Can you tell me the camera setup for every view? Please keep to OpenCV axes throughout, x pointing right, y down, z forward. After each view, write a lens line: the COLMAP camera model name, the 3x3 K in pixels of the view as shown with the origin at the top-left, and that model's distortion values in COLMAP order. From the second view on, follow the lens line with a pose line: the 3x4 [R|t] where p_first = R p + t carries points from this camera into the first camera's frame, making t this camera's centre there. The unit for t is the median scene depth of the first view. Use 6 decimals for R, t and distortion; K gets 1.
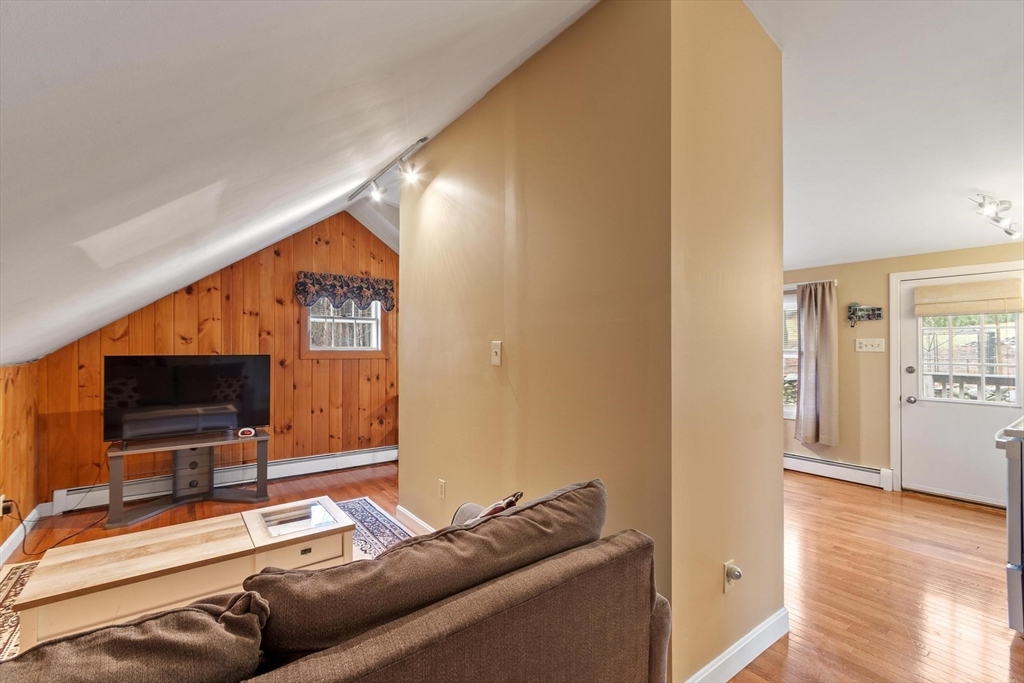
lens RADIAL K [[445.6, 0, 499.8], [0, 445.6, 345.3], [0, 0, 1]] dist [0.000847, -0.000045]
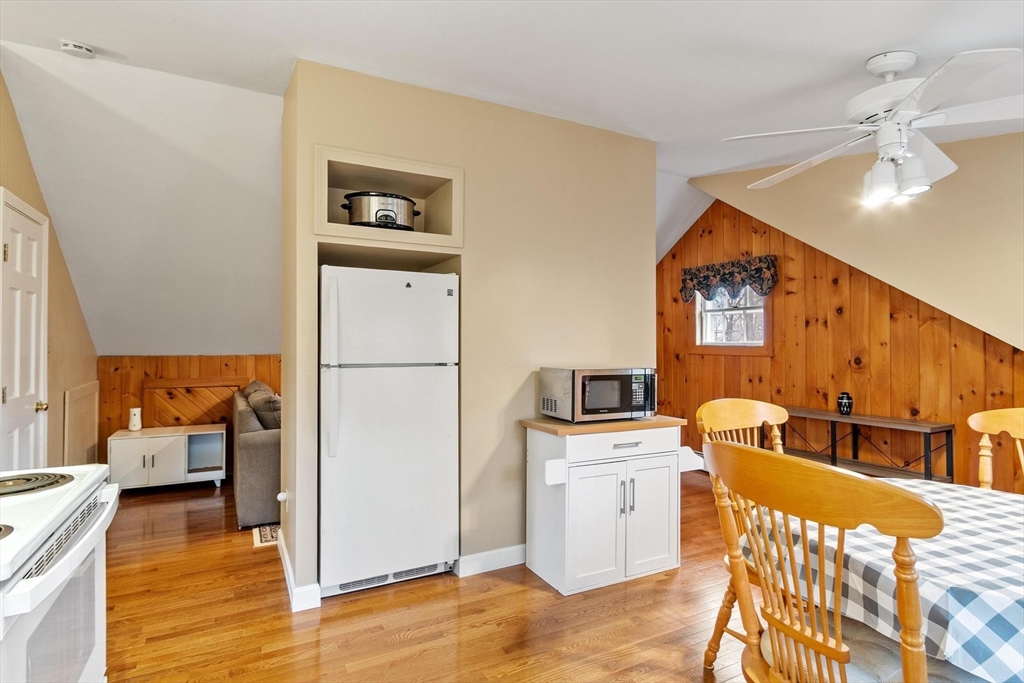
lens RADIAL K [[533.0, 0, 512.0], [0, 533.0, 341.5], [0, 0, 1]] dist [0.001441, 0.000053]
pose [[-0.154382, 0.005430, -0.987996, 1.119852], [0.014039, 0.999896, 0.003302, -0.009215], [0.987912, -0.013361, -0.154442, 1.058408]]
